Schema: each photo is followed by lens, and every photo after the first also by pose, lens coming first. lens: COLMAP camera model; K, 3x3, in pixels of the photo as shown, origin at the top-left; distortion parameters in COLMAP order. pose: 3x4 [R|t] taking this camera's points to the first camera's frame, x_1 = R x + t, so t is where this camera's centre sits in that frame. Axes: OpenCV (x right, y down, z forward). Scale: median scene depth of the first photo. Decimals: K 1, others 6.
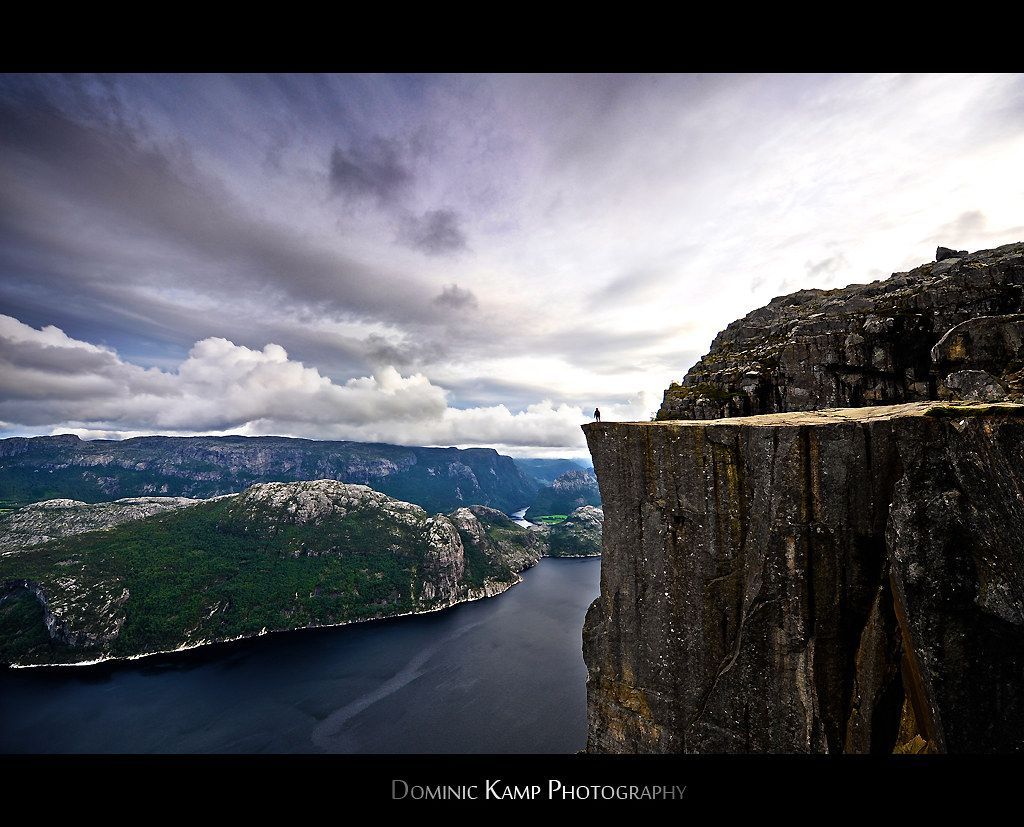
lens RADIAL K [[421.7, 0, 507.6], [0, 421.7, 407.2], [0, 0, 1]] dist [-0.014213, -0.002666]
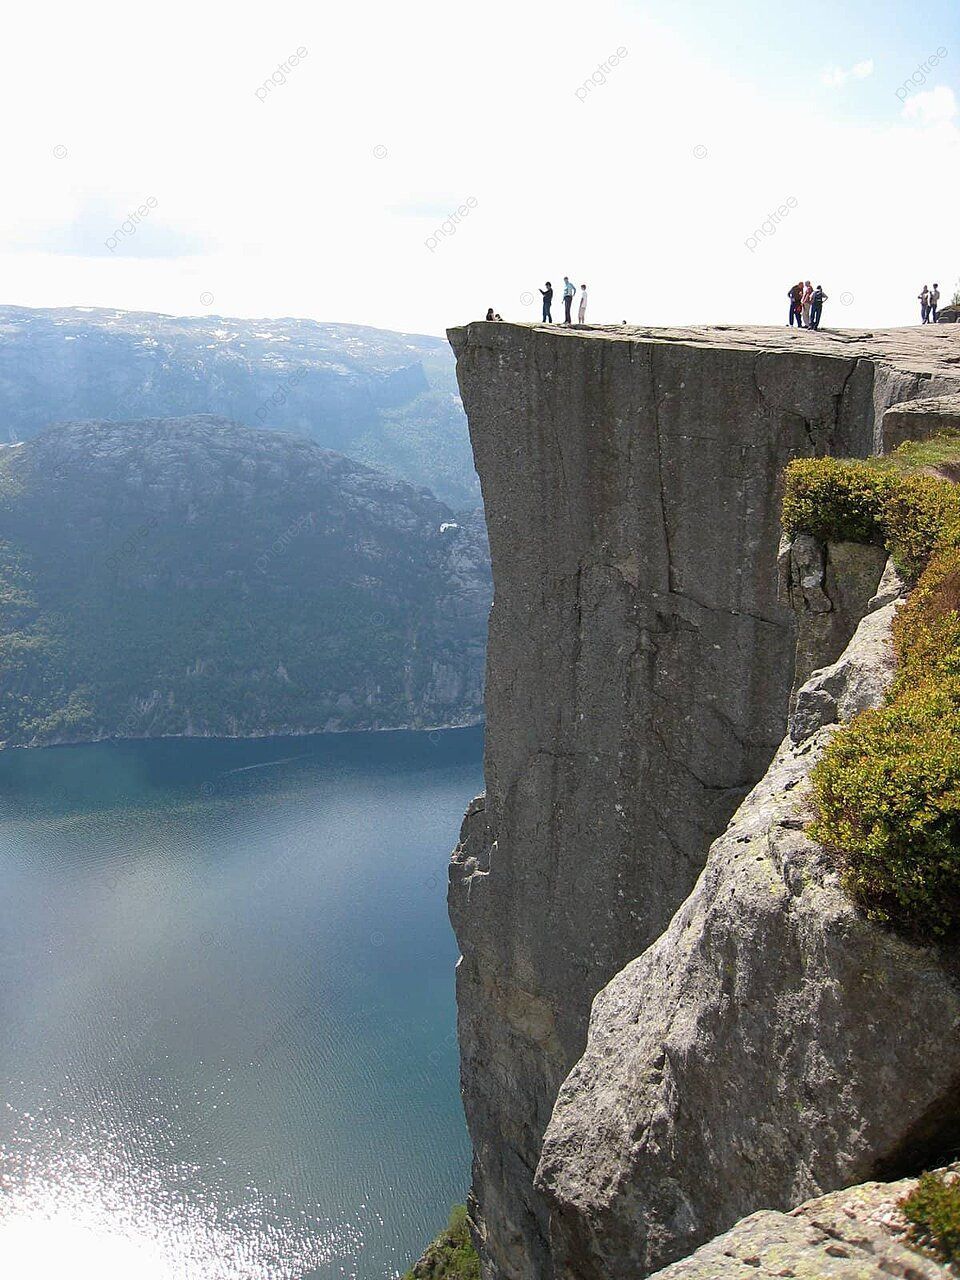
lens RADIAL K [[1085.1, 0, 455.8], [0, 1085.1, 639.2], [0, 0, 1]] dist [-0.148617, 0.032714]
pose [[0.982490, 0.076658, -0.169812, 0.367171], [-0.011028, 0.933763, 0.357722, -0.034446], [0.185987, -0.349586, 0.918259, 0.137136]]
